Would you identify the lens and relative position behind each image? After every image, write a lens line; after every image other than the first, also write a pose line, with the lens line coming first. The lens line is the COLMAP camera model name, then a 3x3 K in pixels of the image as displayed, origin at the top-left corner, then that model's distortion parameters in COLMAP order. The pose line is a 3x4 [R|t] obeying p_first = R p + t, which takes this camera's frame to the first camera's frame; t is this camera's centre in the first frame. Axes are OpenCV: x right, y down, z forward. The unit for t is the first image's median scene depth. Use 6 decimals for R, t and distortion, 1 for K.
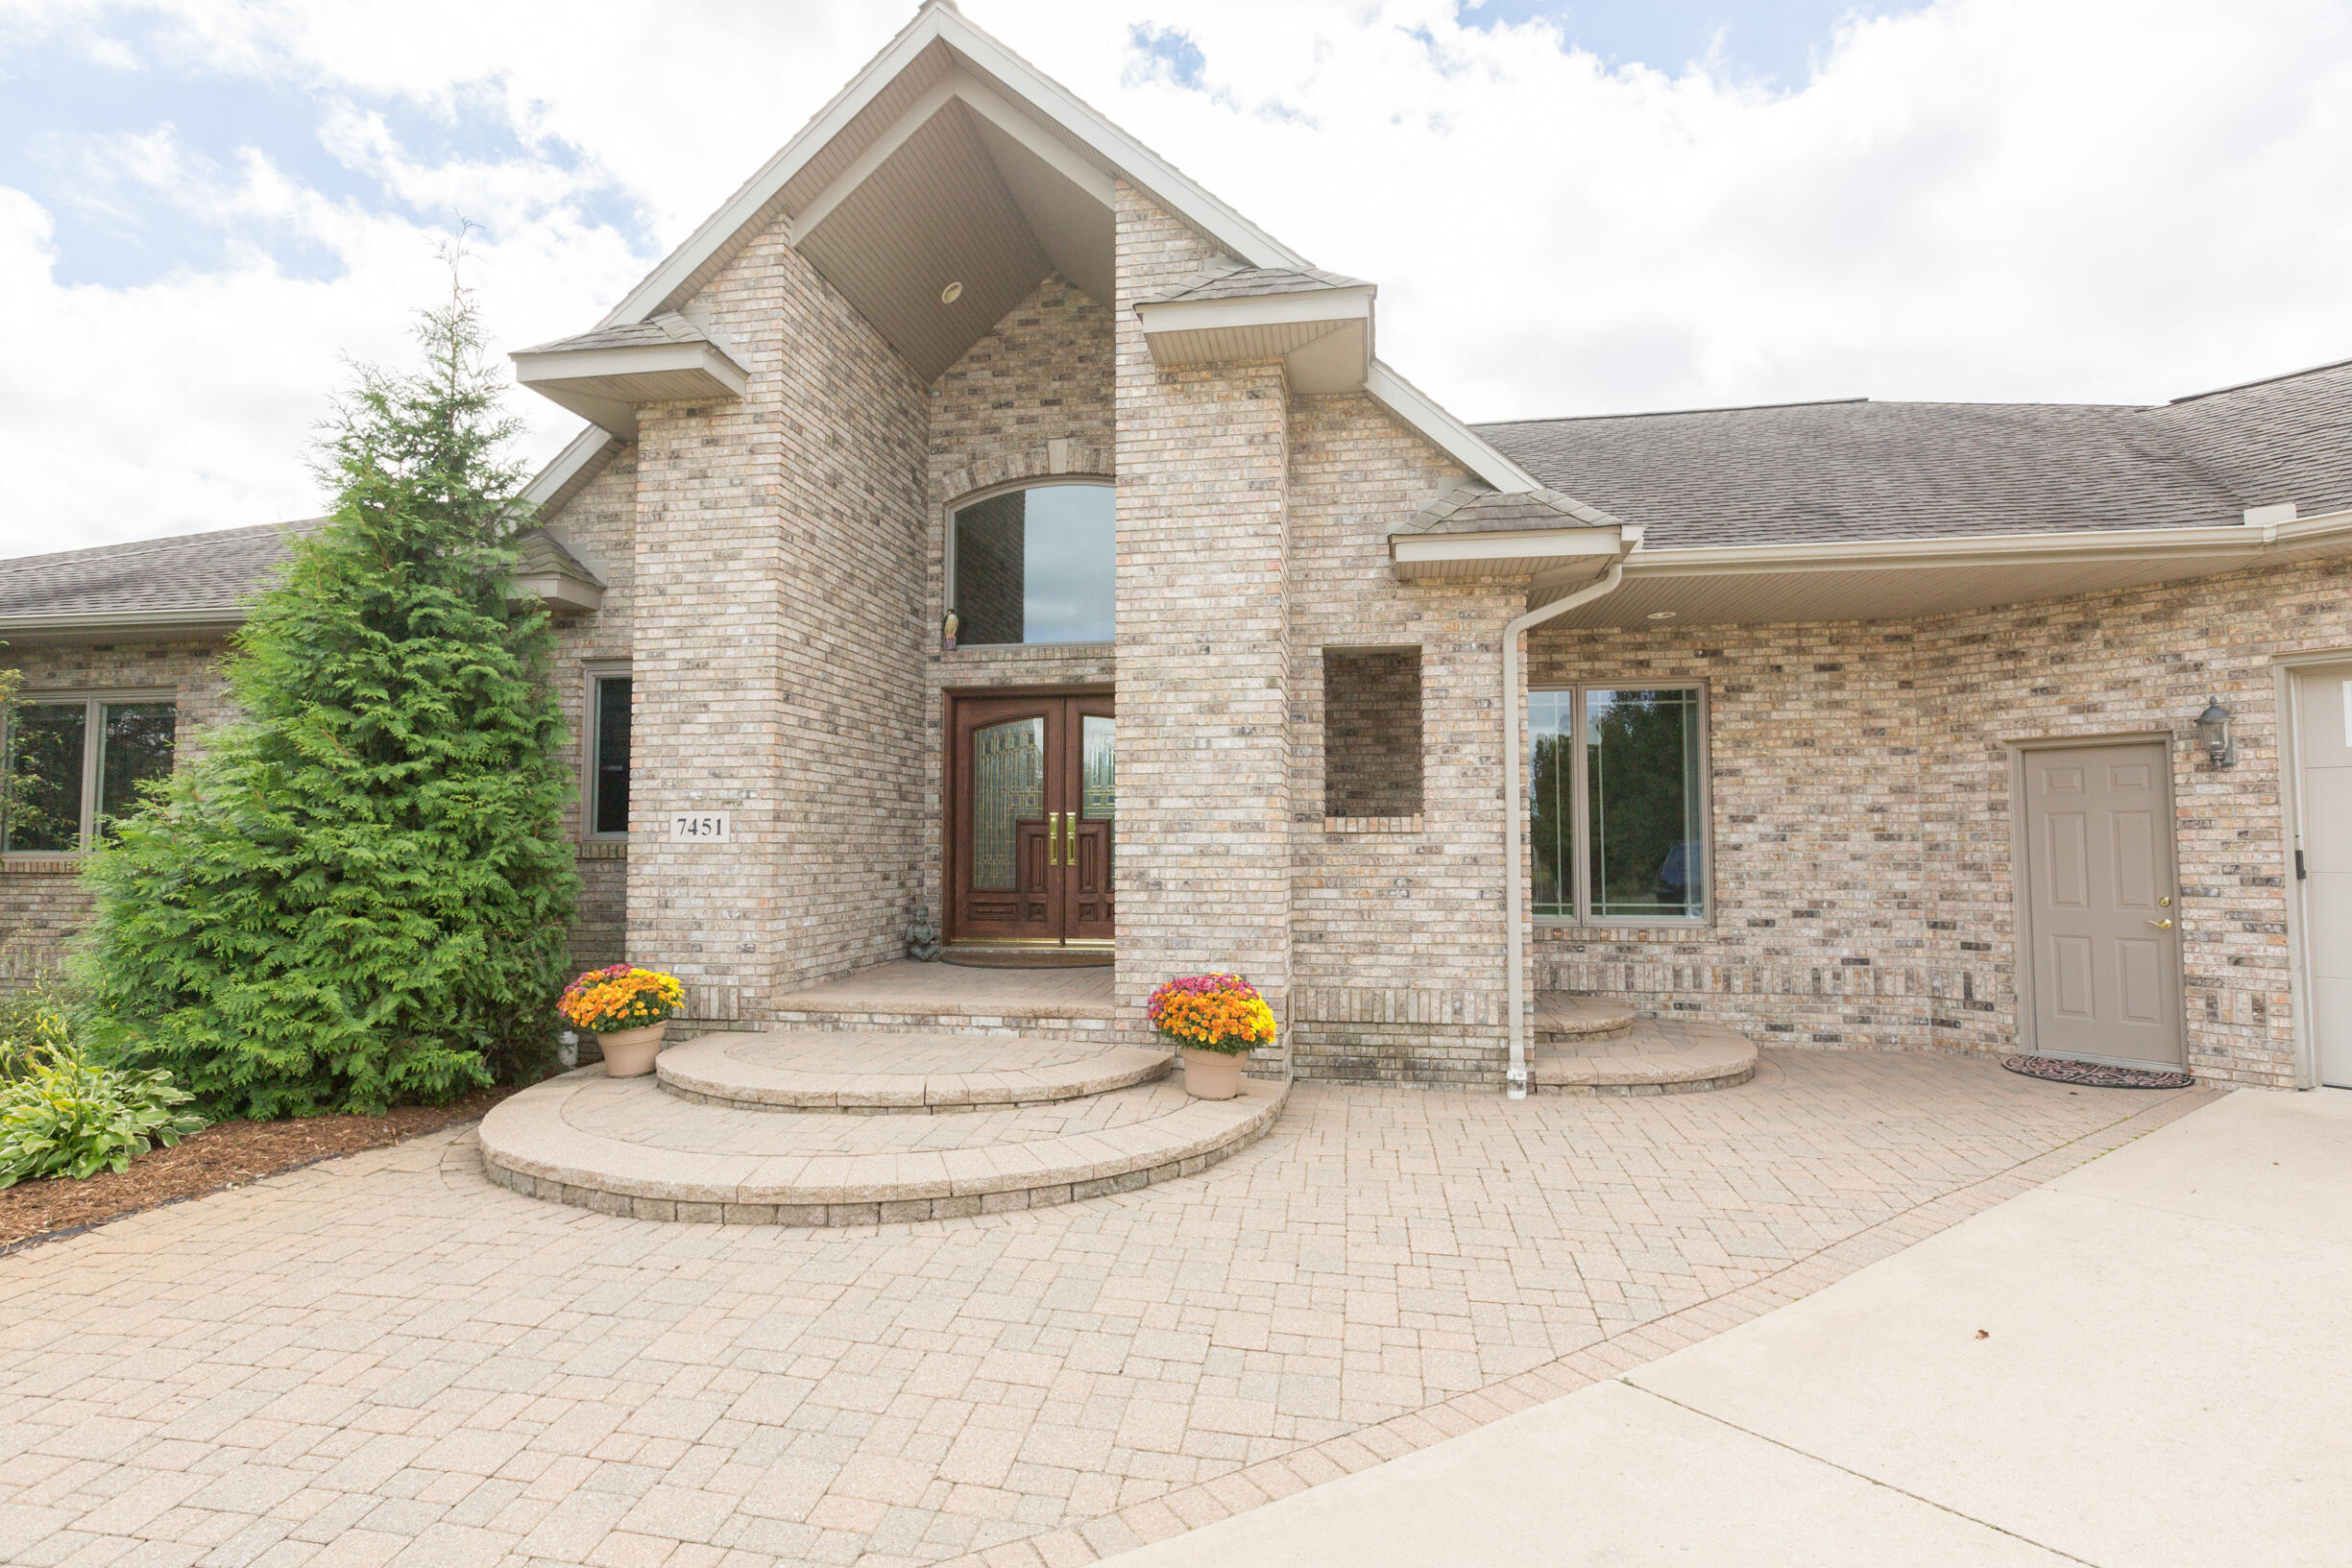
lens RADIAL K [[1266.6, 0, 1166.9], [0, 1266.6, 776.5], [0, 0, 1]] dist [-0.001682, -0.002862]
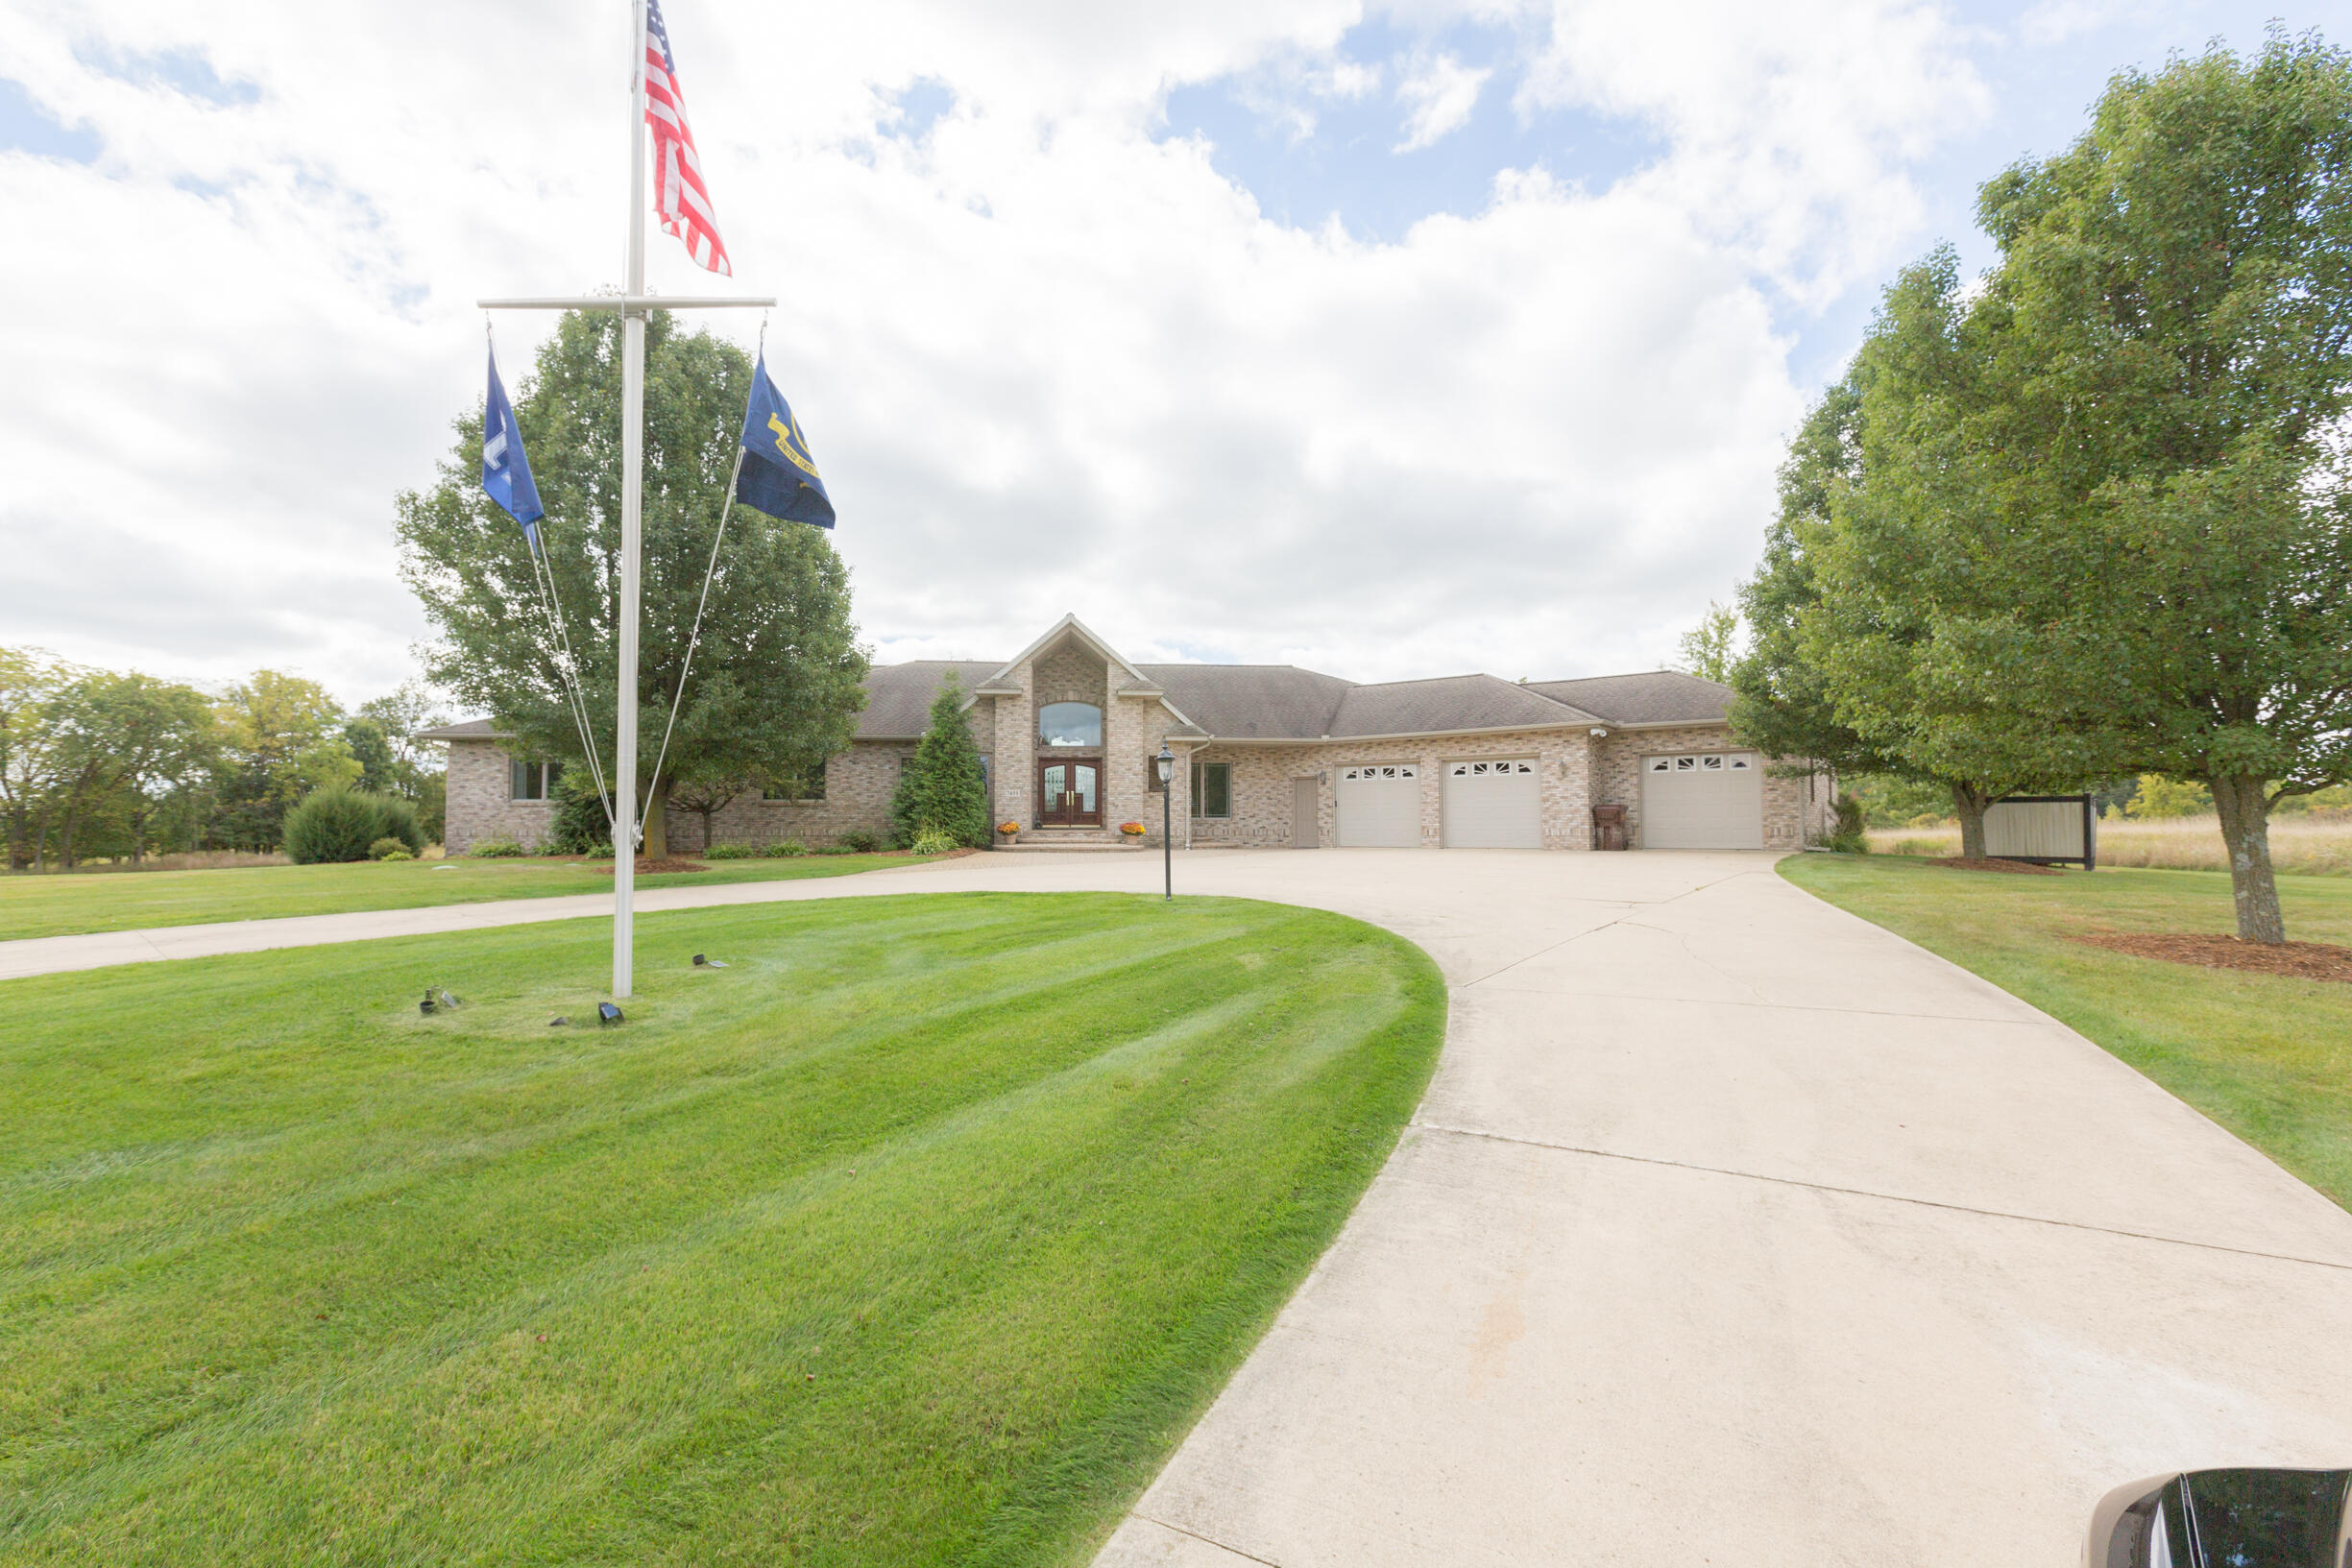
lens RADIAL K [[1039.5, 0, 1166.9], [0, 1039.5, 770.6], [0, 0, 1]] dist [0.003823, -0.001482]
pose [[0.966290, 0.016278, 0.256941, -0.797214], [-0.015804, 0.999867, -0.003911, -0.033860], [-0.256970, -0.000281, 0.966419, -2.724559]]
